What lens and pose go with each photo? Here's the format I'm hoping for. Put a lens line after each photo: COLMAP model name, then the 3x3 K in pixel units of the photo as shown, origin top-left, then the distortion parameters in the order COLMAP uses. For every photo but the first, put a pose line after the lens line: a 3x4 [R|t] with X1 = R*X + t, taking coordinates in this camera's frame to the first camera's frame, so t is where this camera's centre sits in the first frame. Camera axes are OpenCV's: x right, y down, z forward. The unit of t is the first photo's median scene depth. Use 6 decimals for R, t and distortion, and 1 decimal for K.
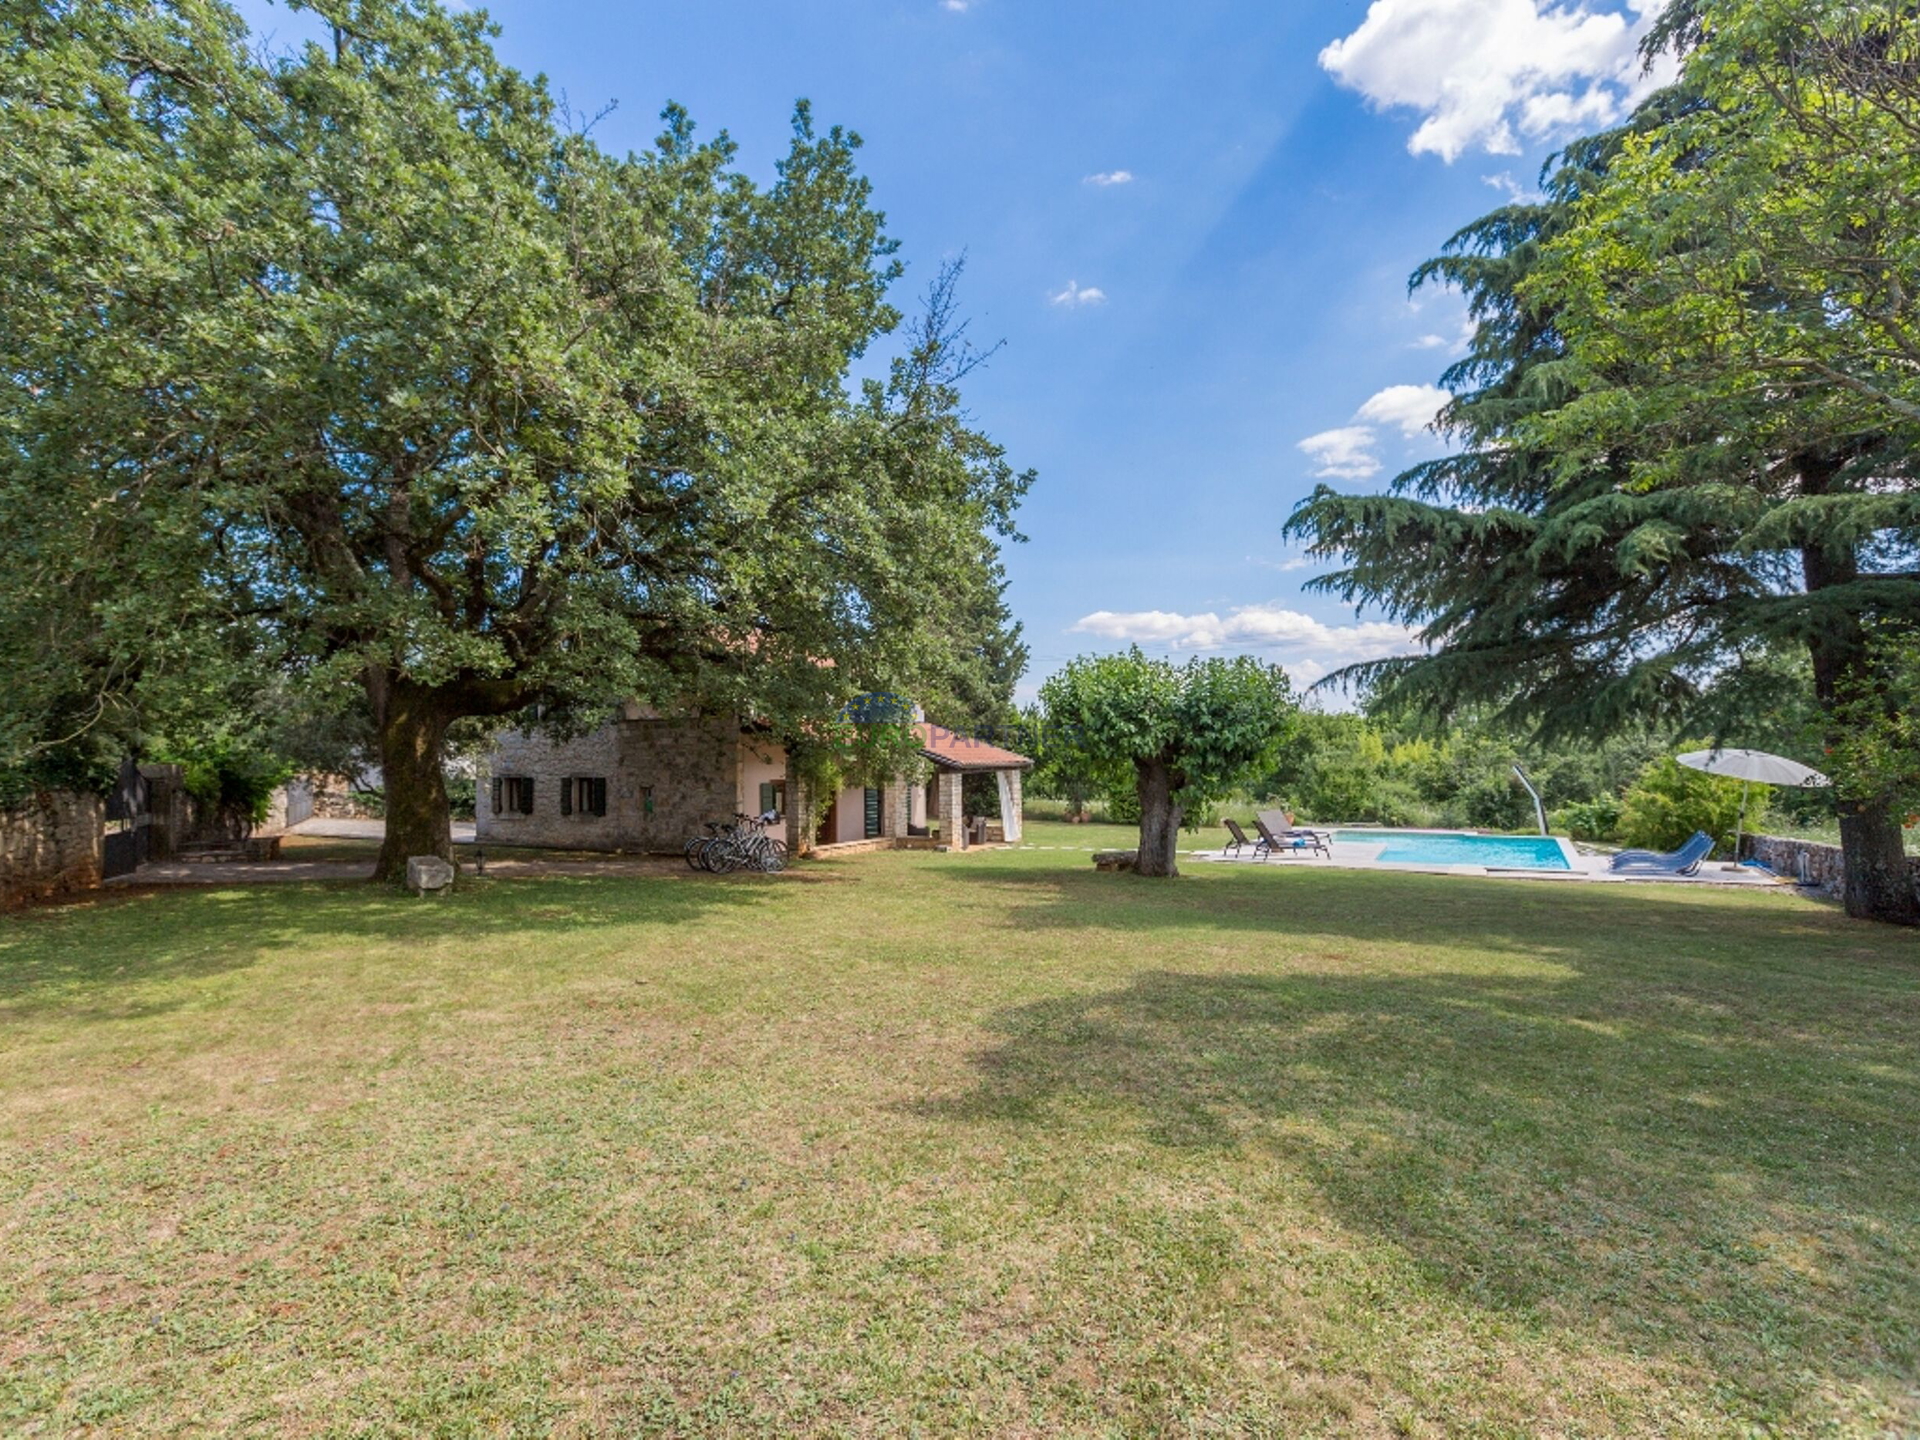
lens RADIAL K [[974.1, 0, 951.8], [0, 974.1, 711.3], [0, 0, 1]] dist [-0.002635, -0.000499]
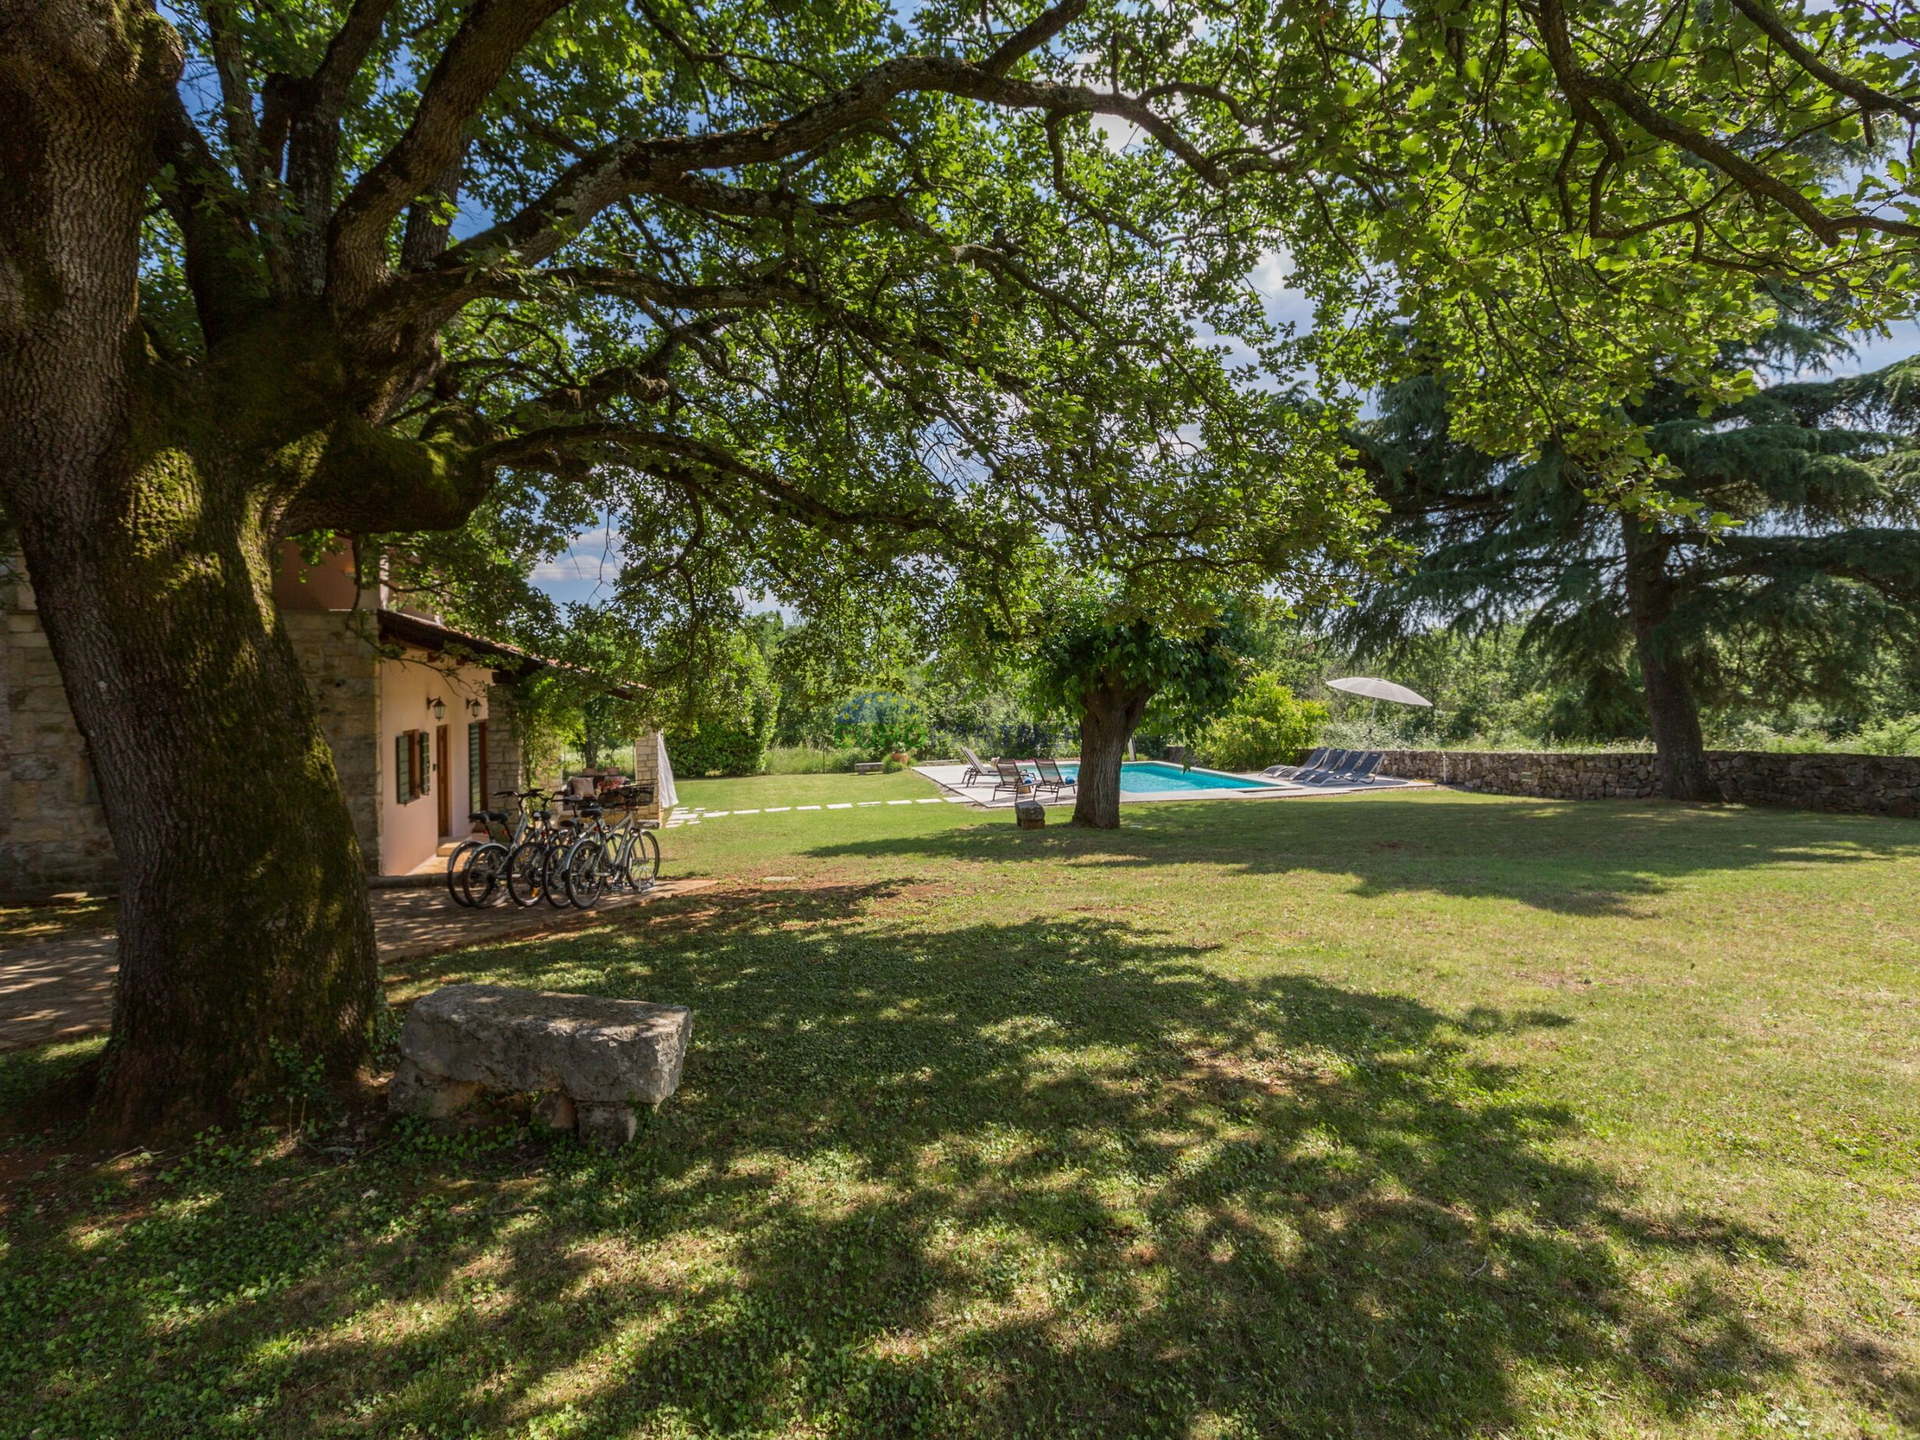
lens RADIAL K [[994.9, 0, 966.1], [0, 994.9, 643.8], [0, 0, 1]] dist [0.001341, -0.013344]
pose [[0.722540, 0.029433, 0.690702, -0.311638], [-0.019880, 0.999565, -0.021799, 0.025045], [-0.691043, 0.002019, 0.722811, 0.334086]]
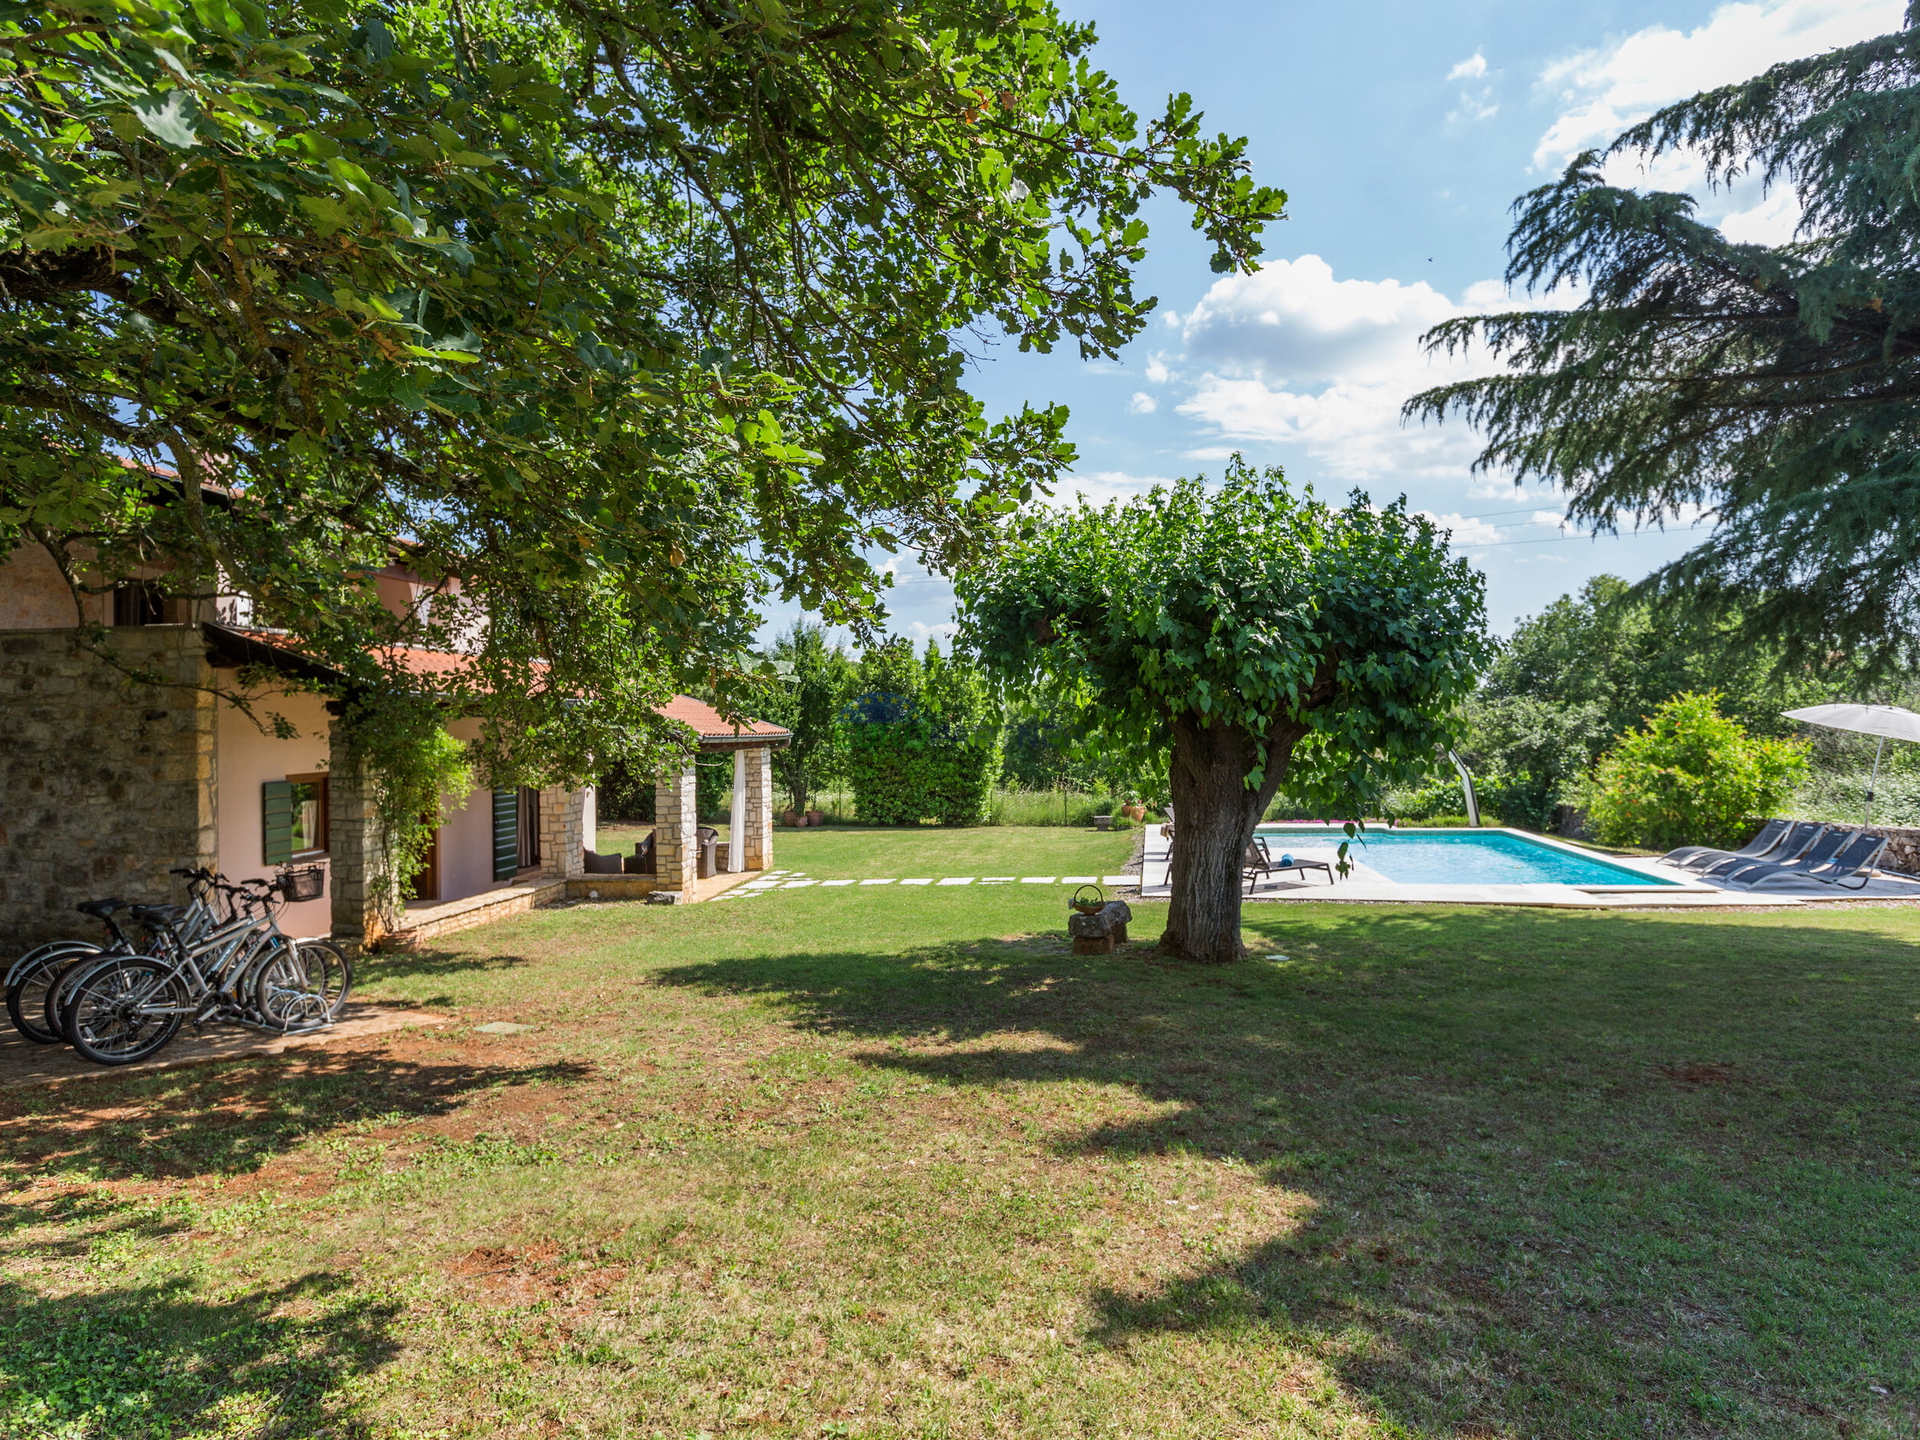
lens RADIAL K [[1091.2, 0, 945.9], [0, 1091.2, 721.8], [0, 0, 1]] dist [-0.010222, -0.001384]
pose [[0.933974, -0.002792, 0.357330, -0.072833], [-0.008830, 0.999484, 0.030891, 0.025482], [-0.357232, -0.032007, 0.933467, 0.379613]]
